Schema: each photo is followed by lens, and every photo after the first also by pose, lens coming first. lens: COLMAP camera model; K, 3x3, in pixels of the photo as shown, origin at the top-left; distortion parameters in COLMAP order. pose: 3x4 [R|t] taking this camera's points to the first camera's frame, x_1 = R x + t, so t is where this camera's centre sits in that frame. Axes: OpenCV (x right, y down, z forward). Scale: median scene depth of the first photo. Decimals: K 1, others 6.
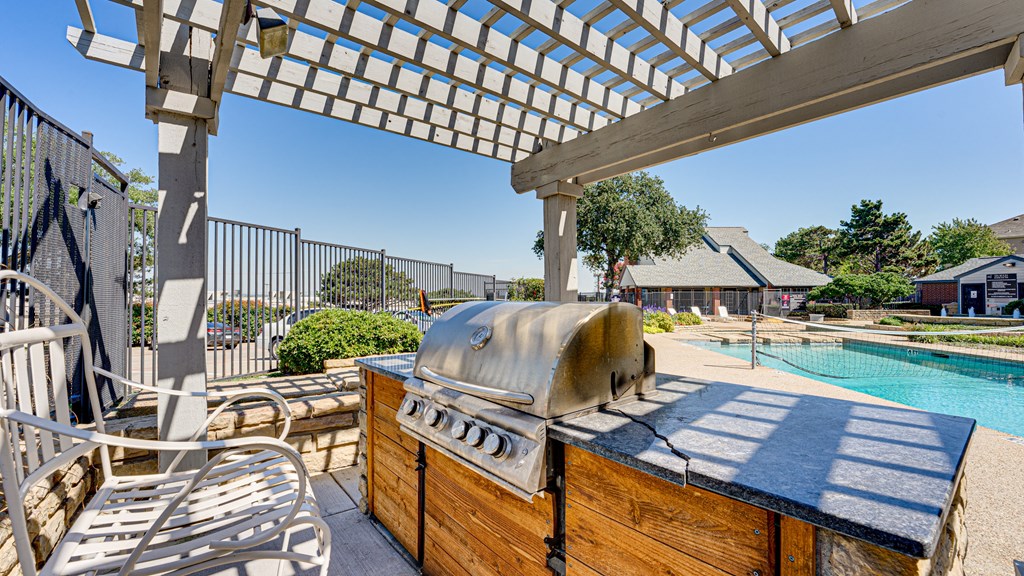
lens RADIAL K [[430.0, 0, 512.0], [0, 430.0, 288.0], [0, 0, 1]] dist [-0.028872, 0.004416]
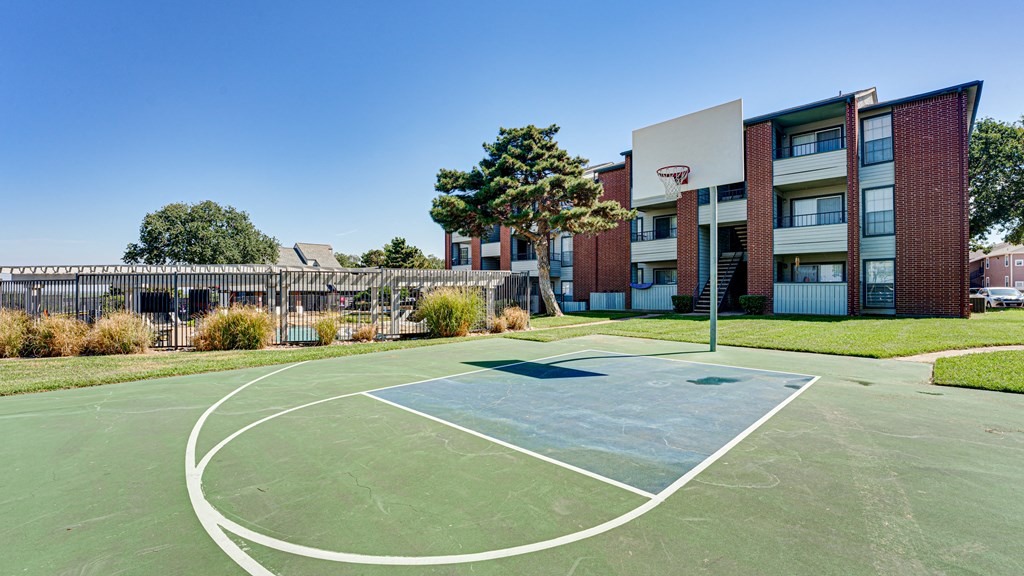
lens RADIAL K [[430.0, 0, 512.0], [0, 430.0, 288.0], [0, 0, 1]] dist [-0.028872, 0.004416]
pose [[0.703600, 0.002265, 0.710593, -0.015730], [-0.011556, 0.999899, 0.008255, -0.035819], [-0.710503, -0.014020, 0.703555, -0.491125]]
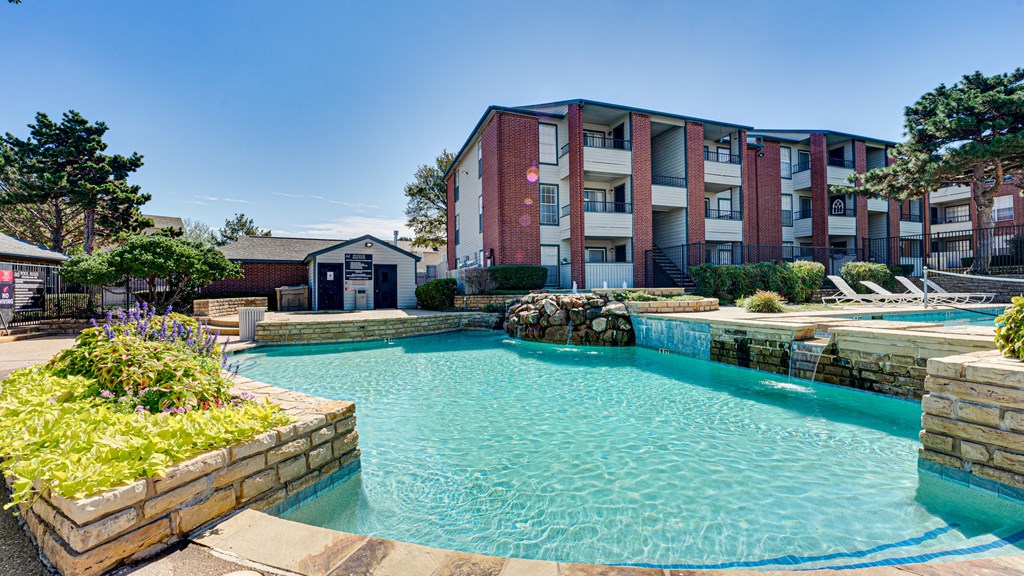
lens RADIAL K [[422.8, 0, 514.3], [0, 422.8, 283.6], [0, 0, 1]] dist [-0.022334, 0.000852]
pose [[-0.340512, 0.019789, 0.940032, 0.125129], [-0.004108, 0.999738, -0.022534, 0.034696], [-0.940231, -0.011535, -0.340342, 0.671097]]
